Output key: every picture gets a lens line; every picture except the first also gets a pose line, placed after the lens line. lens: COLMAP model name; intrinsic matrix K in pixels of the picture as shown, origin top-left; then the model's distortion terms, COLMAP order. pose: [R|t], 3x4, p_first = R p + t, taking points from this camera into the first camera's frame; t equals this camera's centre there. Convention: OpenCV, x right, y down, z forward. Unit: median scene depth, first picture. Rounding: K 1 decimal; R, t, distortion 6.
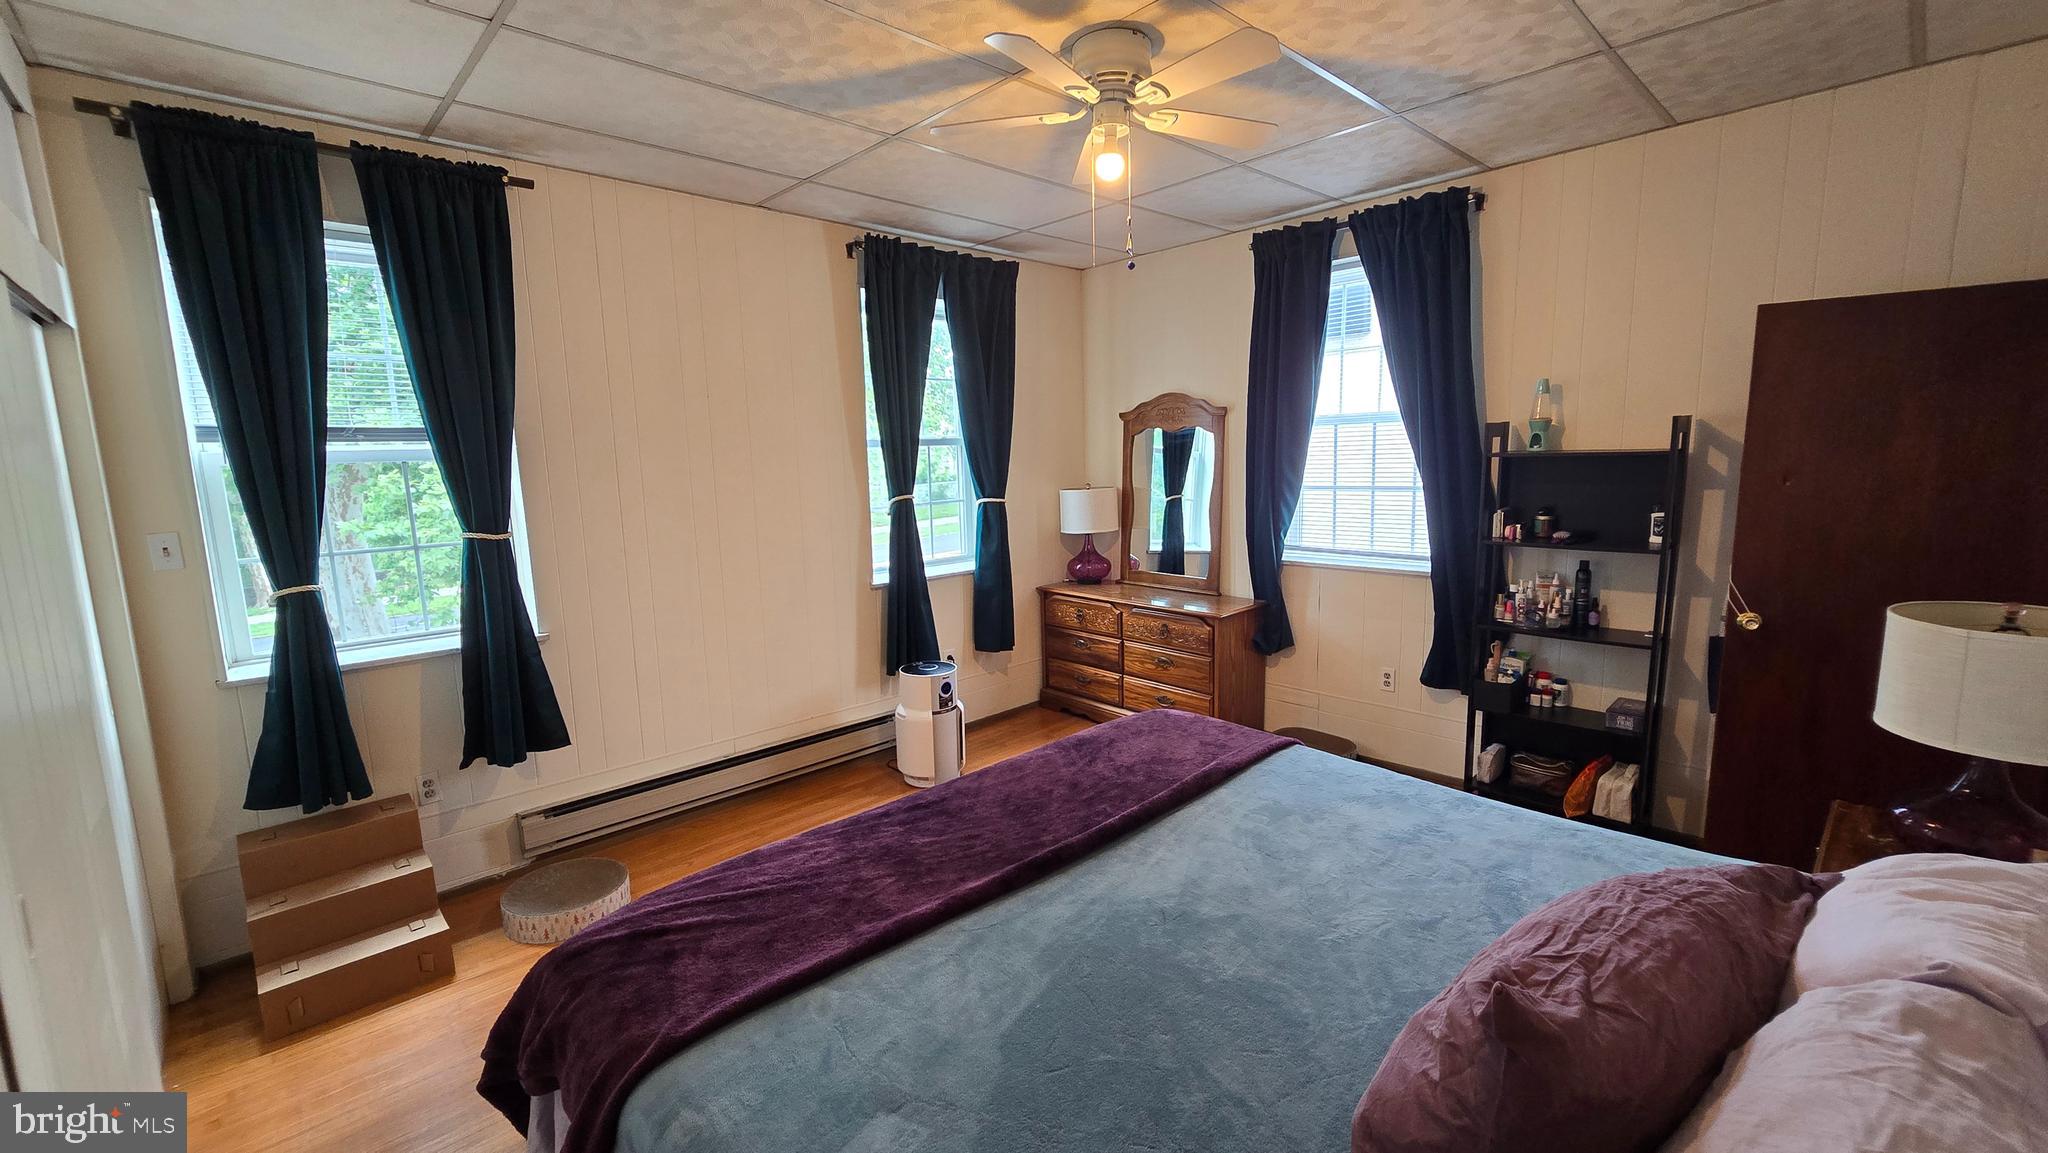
lens RADIAL K [[832.3, 0, 1013.4], [0, 832.3, 575.5], [0, 0, 1]] dist [-0.012306, 0.000006]
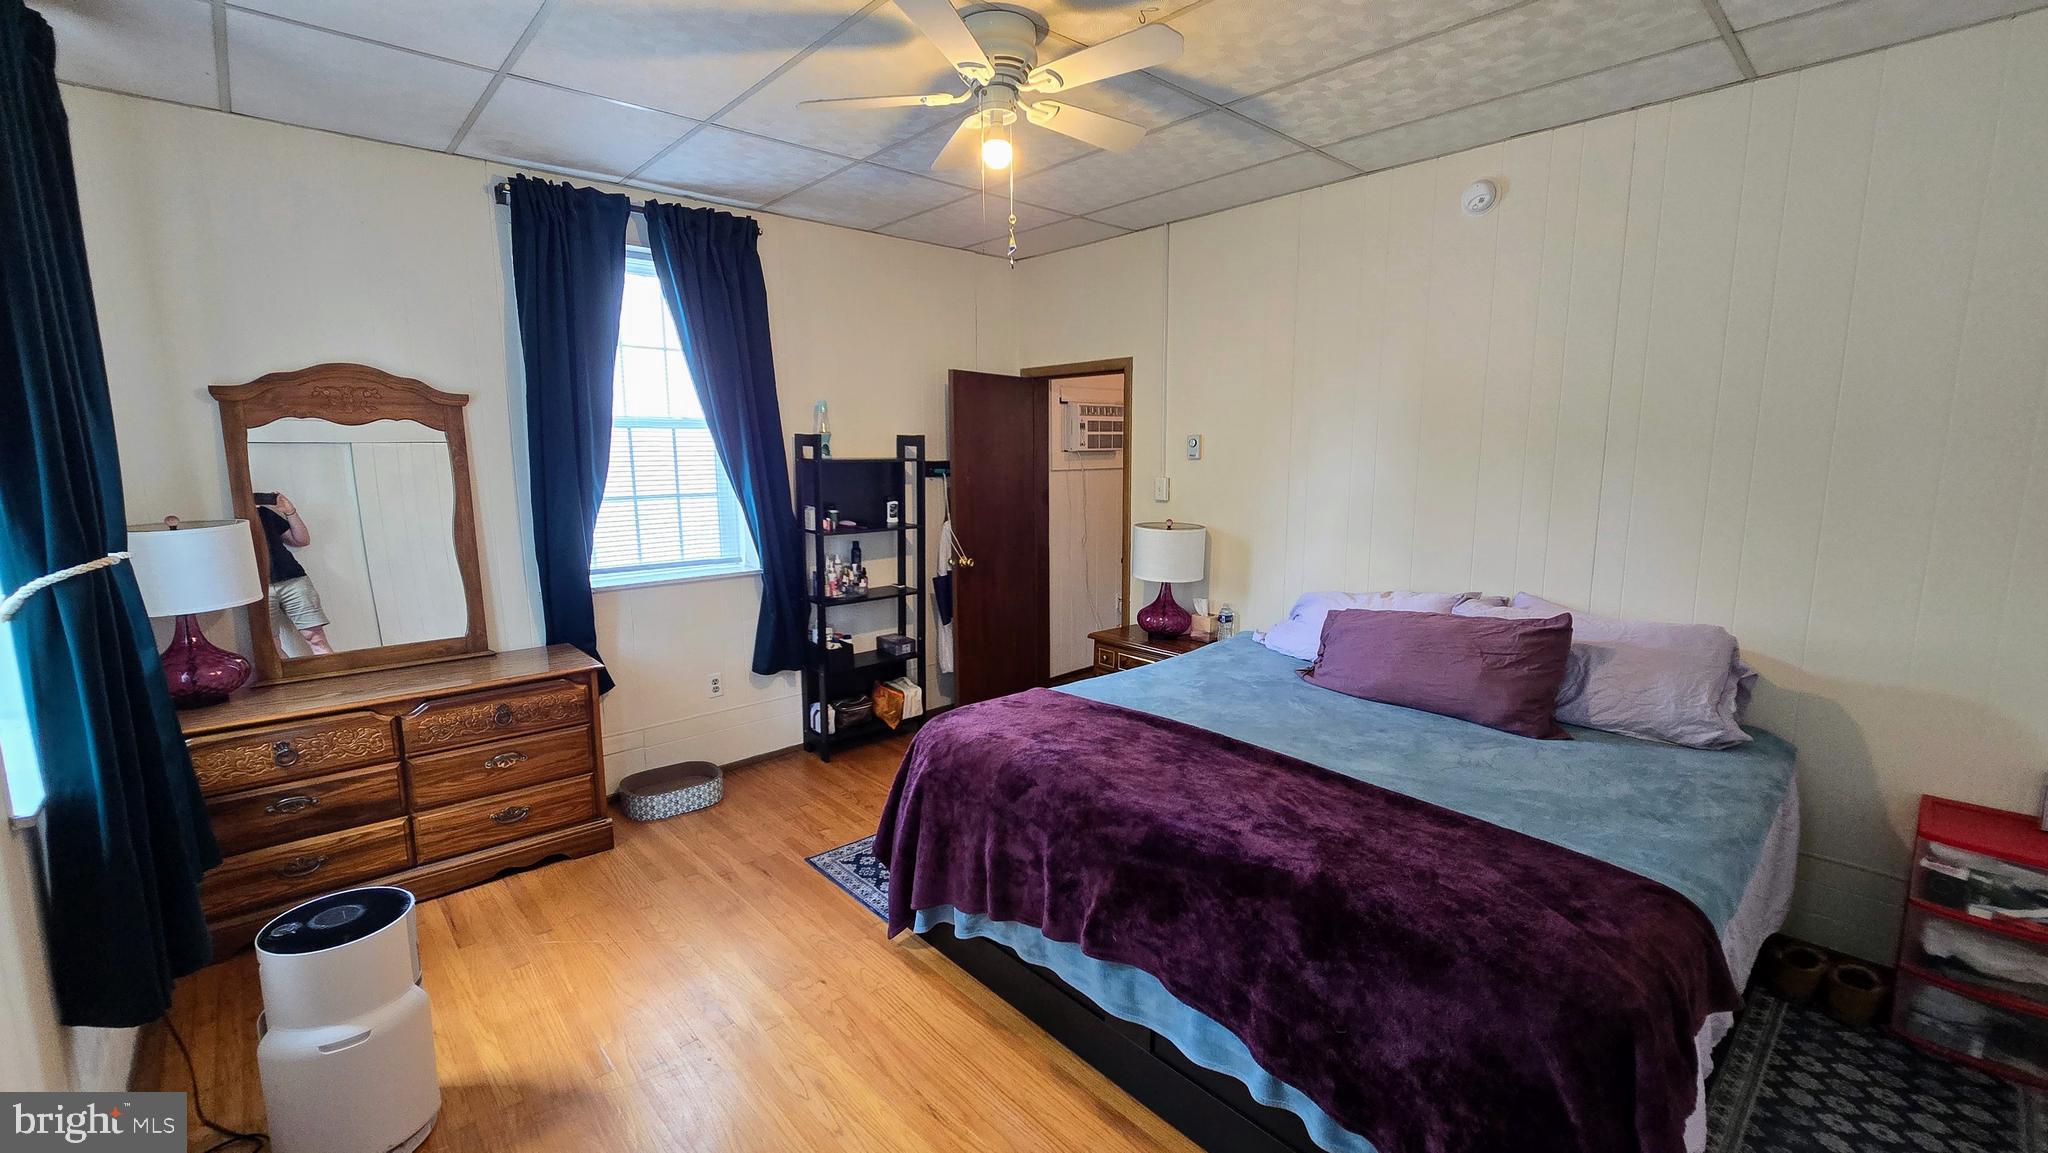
lens RADIAL K [[832.3, 0, 1013.4], [0, 832.3, 575.5], [0, 0, 1]] dist [-0.012306, 0.000006]
pose [[0.012424, -0.128714, 0.991604, -0.546282], [0.146969, 0.981145, 0.125515, -0.081095], [-0.989063, 0.144176, 0.031107, 0.617200]]
